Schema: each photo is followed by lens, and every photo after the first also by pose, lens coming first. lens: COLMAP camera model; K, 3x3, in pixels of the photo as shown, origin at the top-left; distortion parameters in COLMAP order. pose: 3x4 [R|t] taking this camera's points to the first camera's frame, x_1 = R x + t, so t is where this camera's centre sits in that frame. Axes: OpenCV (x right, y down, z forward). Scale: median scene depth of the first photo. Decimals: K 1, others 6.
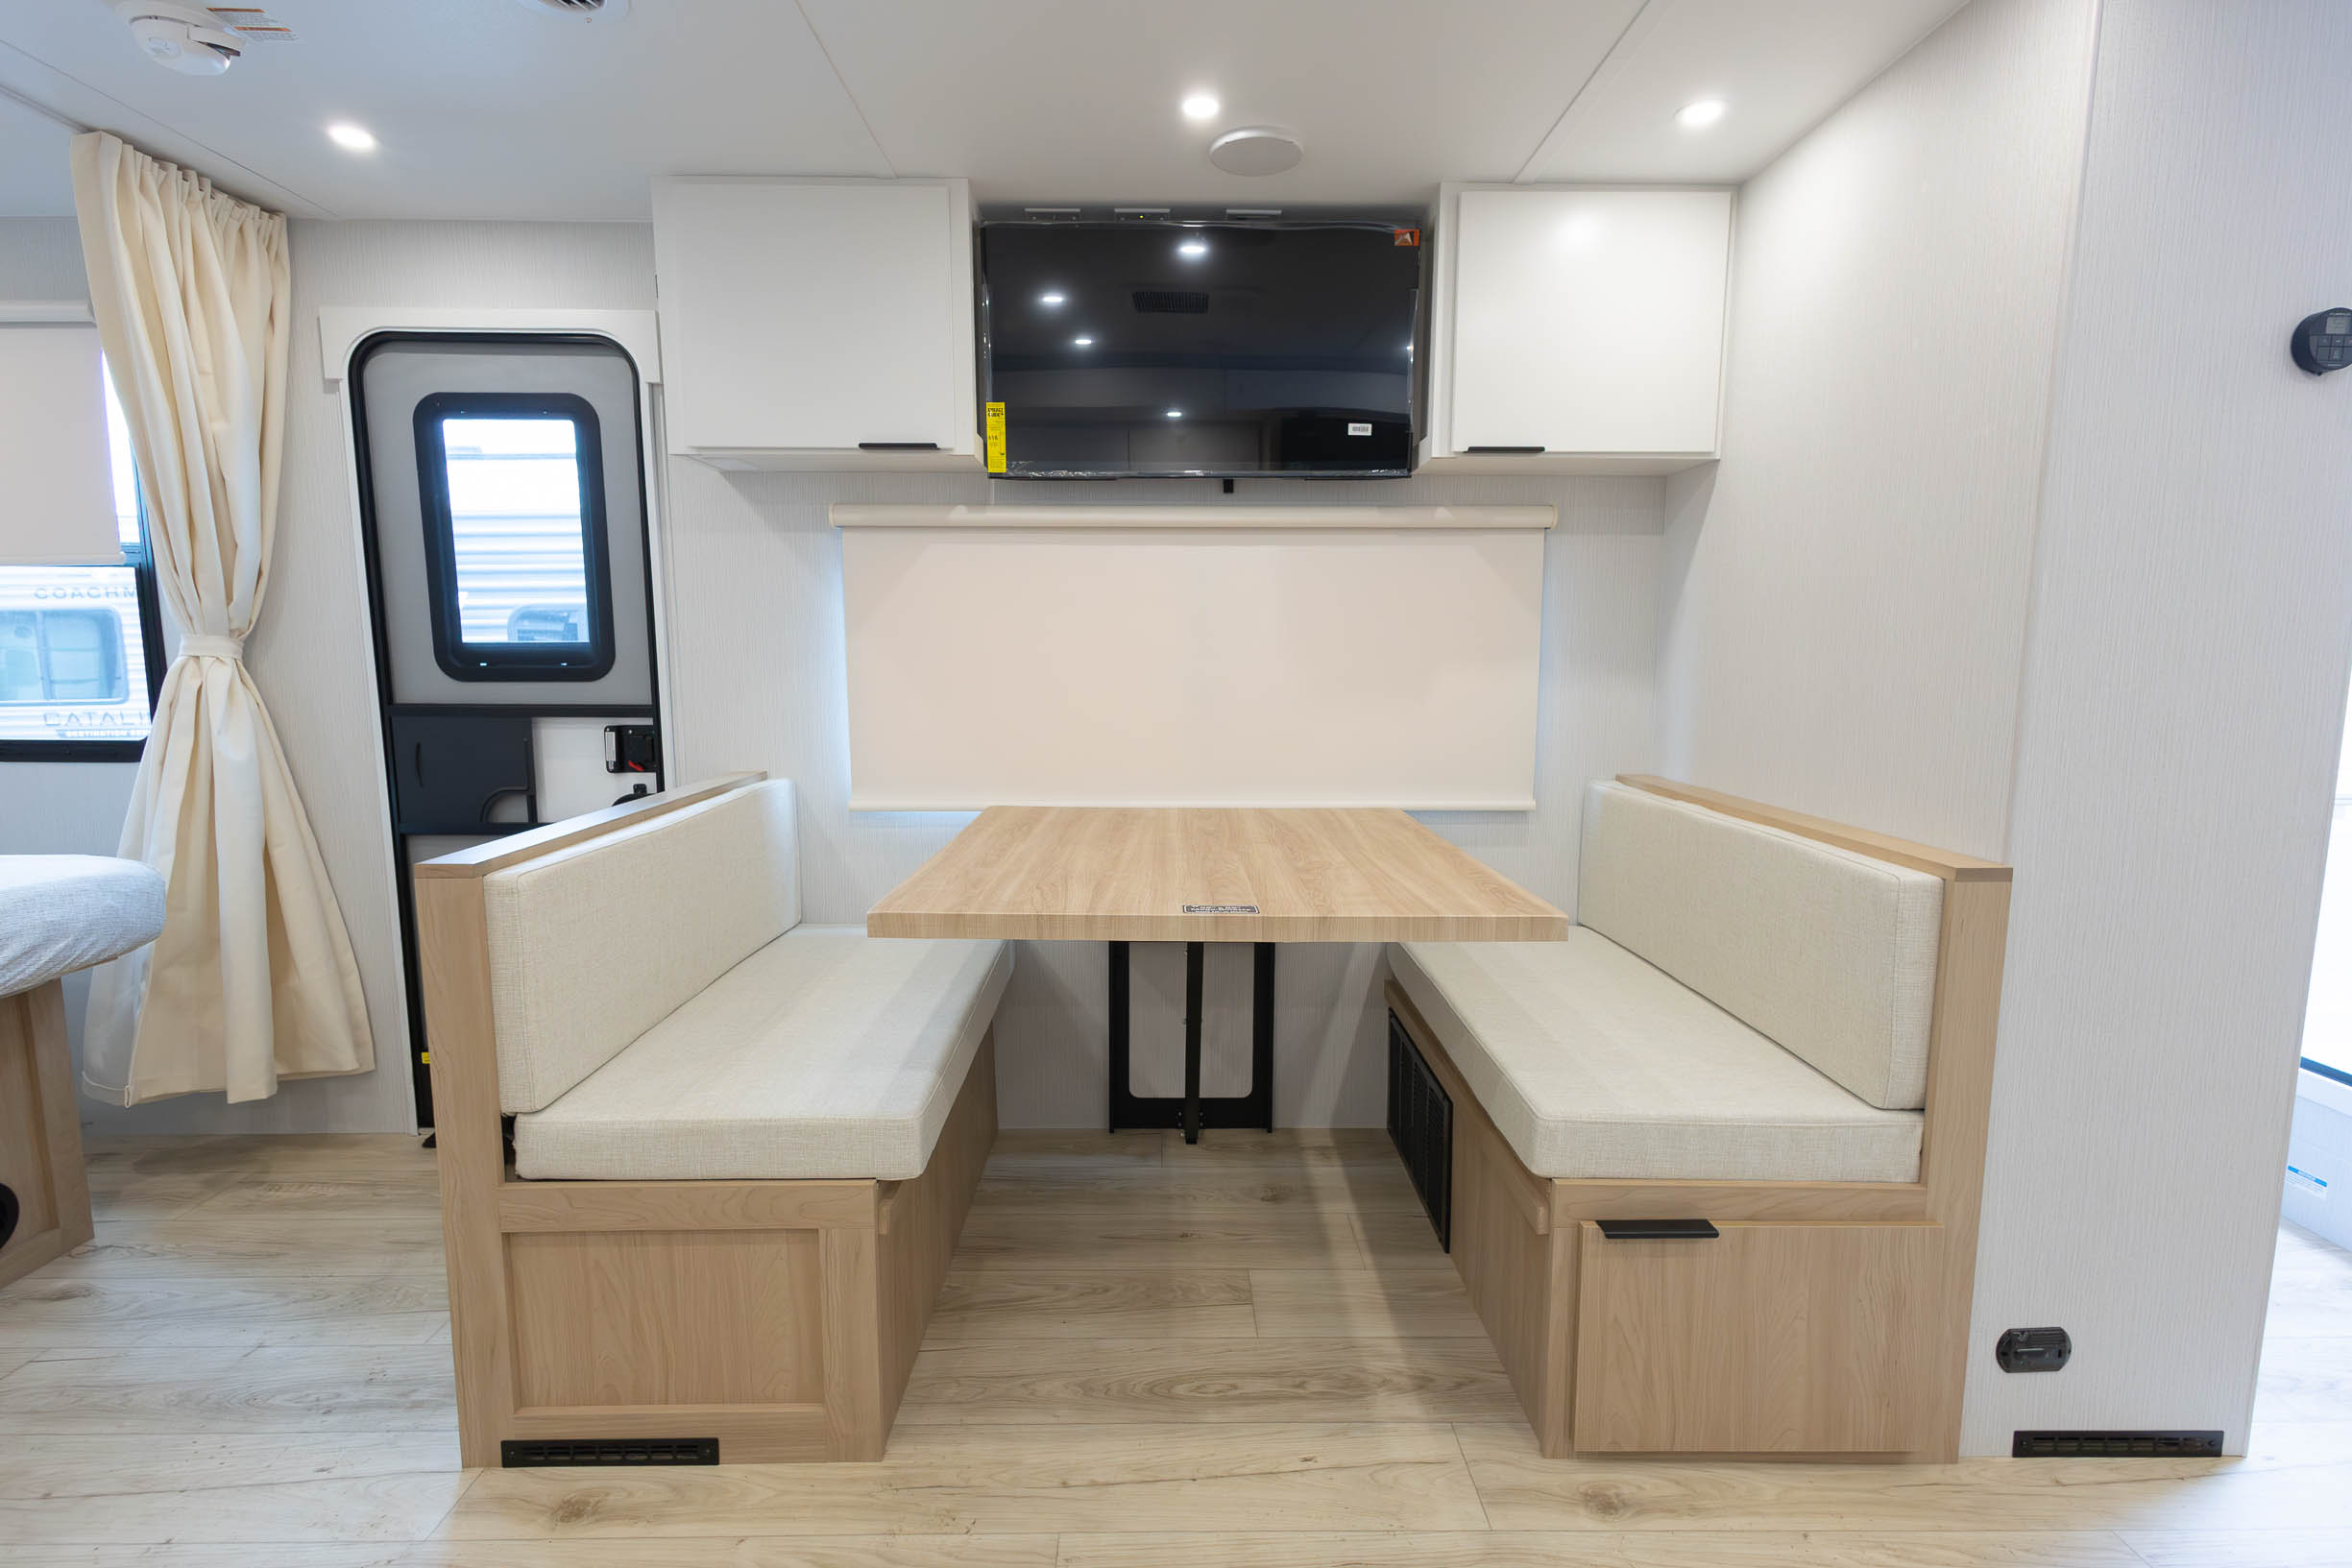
lens RADIAL K [[1102.9, 0, 1183.9], [0, 1102.9, 796.7], [0, 0, 1]] dist [0.016036, -0.008861]
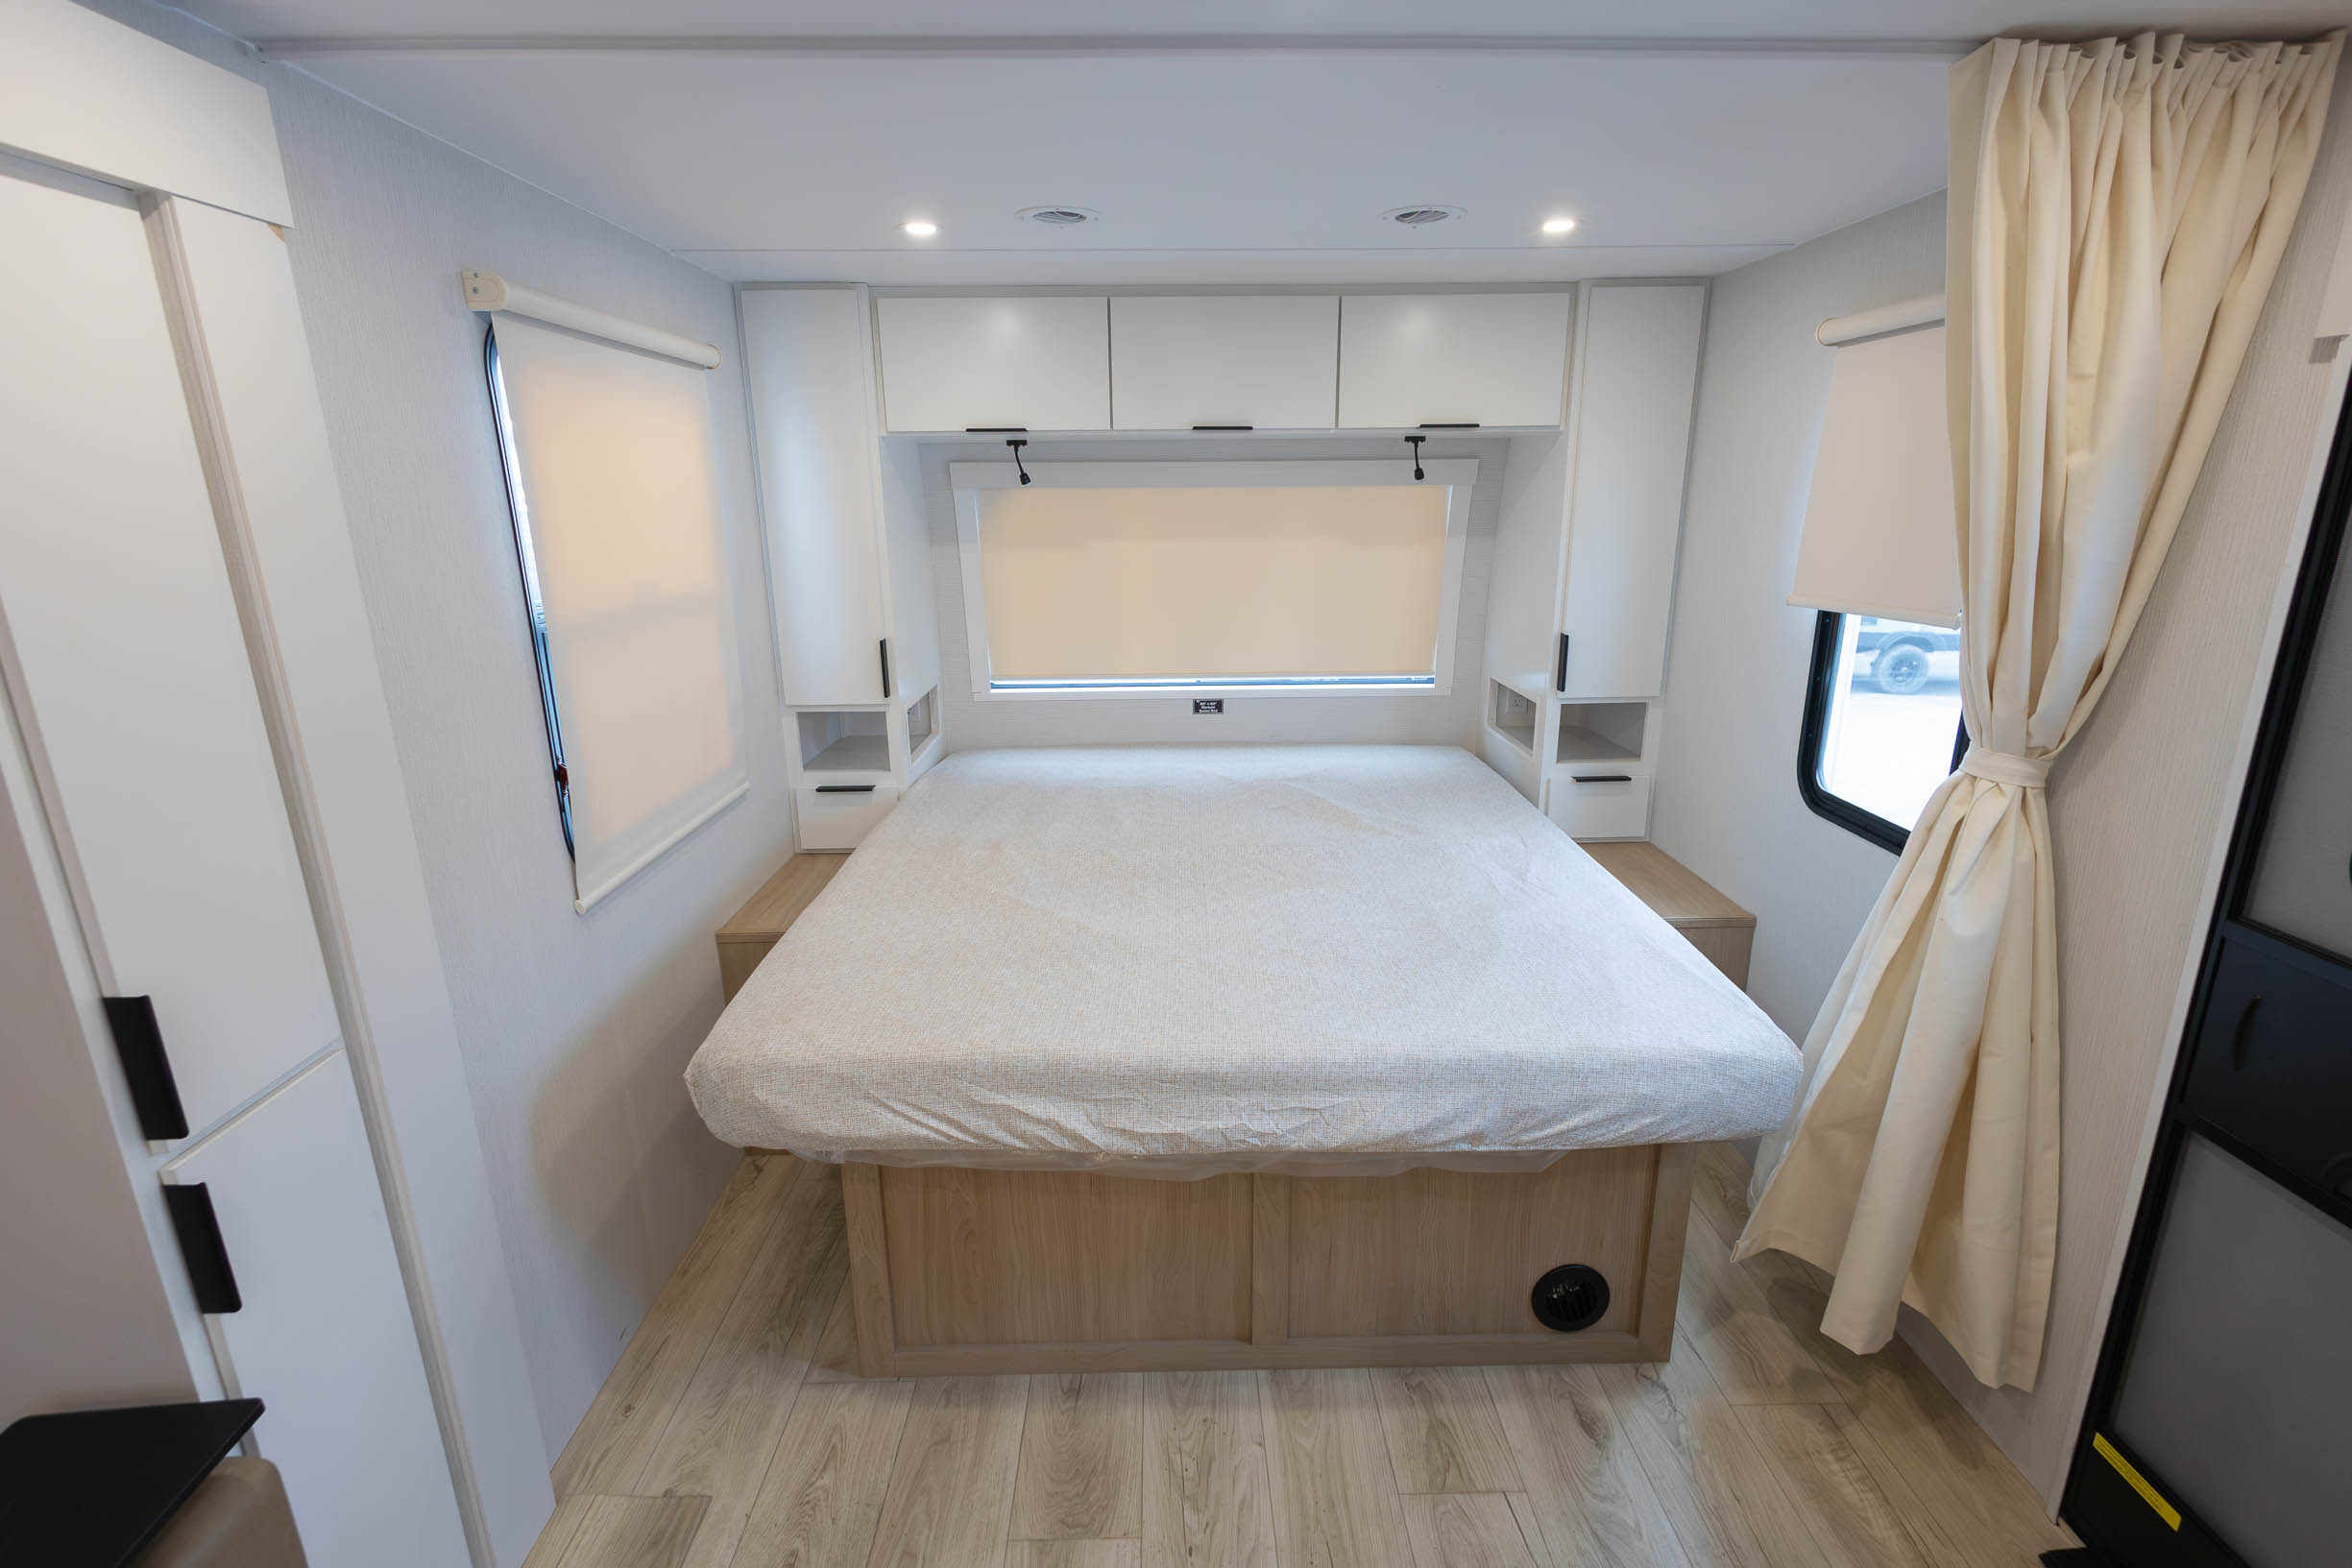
lens RADIAL K [[1072.8, 0, 1180.7], [0, 1072.8, 777.8], [0, 0, 1]] dist [0.016915, -0.009213]
pose [[0.000917, 0.258611, -0.965981, -0.231422], [-0.125064, 0.958427, 0.256470, -0.261607], [0.992148, 0.120574, 0.033222, 0.507654]]
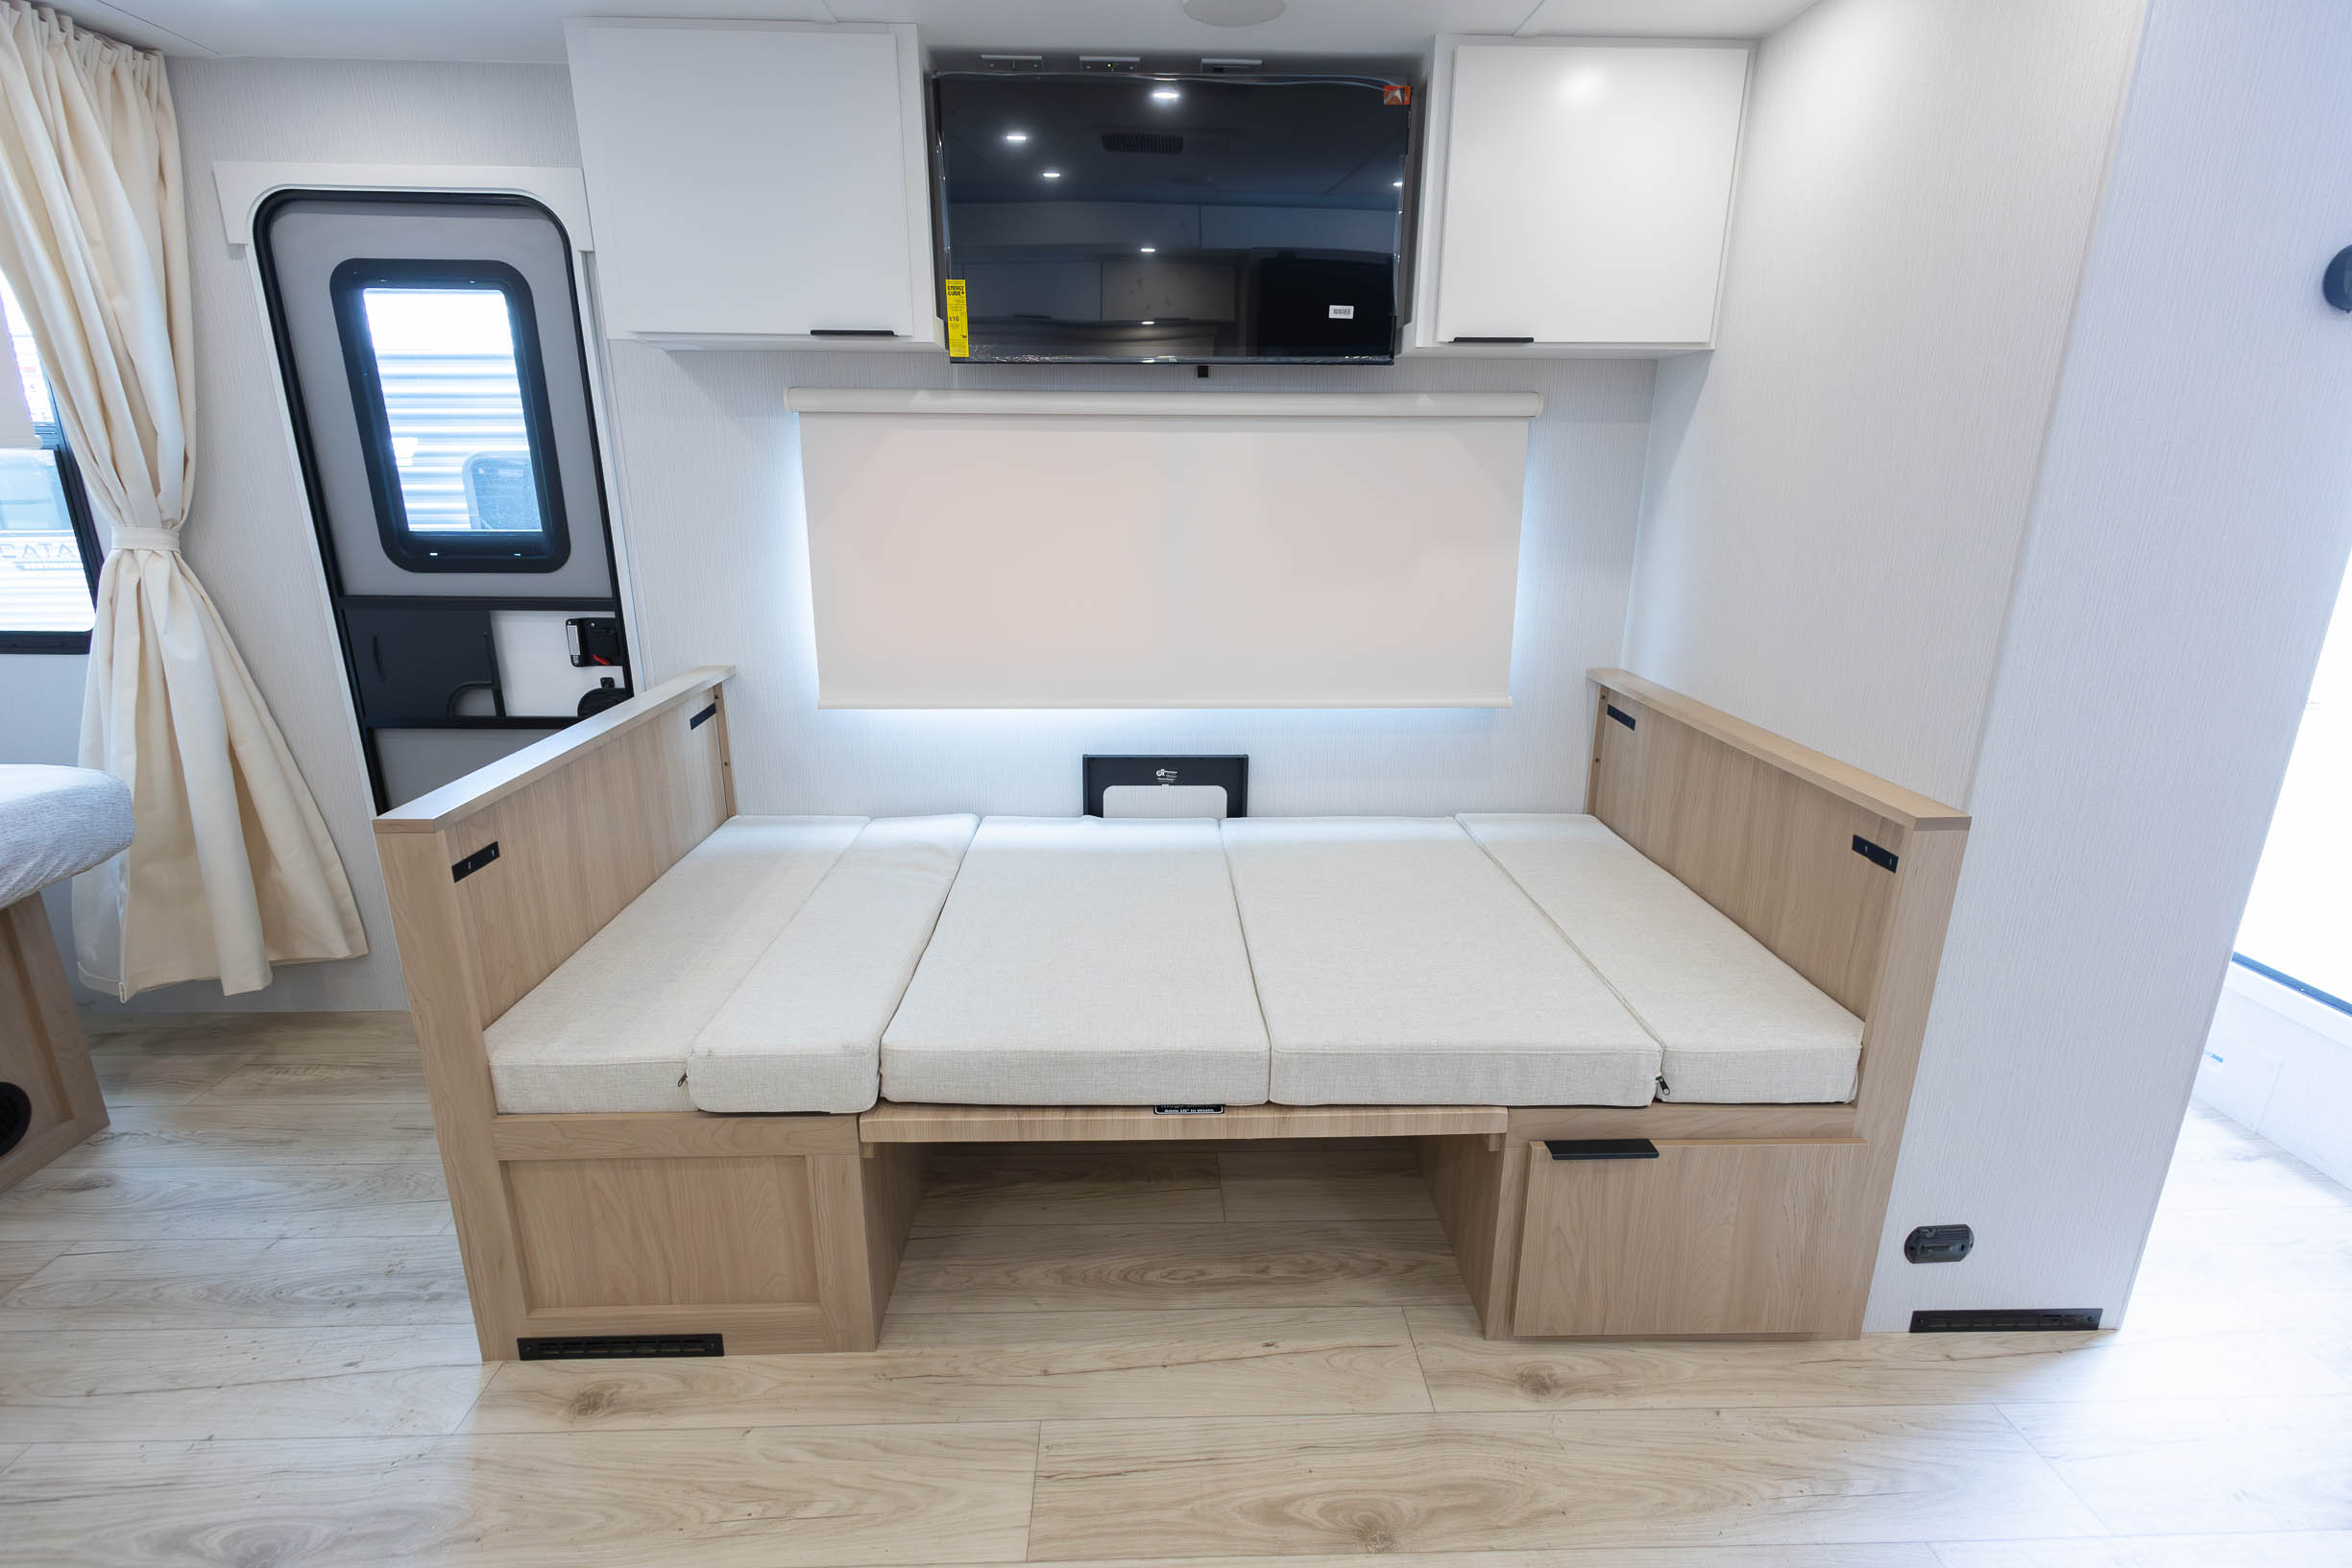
lens RADIAL K [[1072.8, 0, 1180.7], [0, 1072.8, 777.8], [0, 0, 1]] dist [0.016915, -0.009213]
pose [[0.999827, -0.000532, 0.018582, 0.003940], [-0.002282, 0.988516, 0.151098, -0.081347], [-0.018449, -0.151114, 0.988344, 0.029487]]
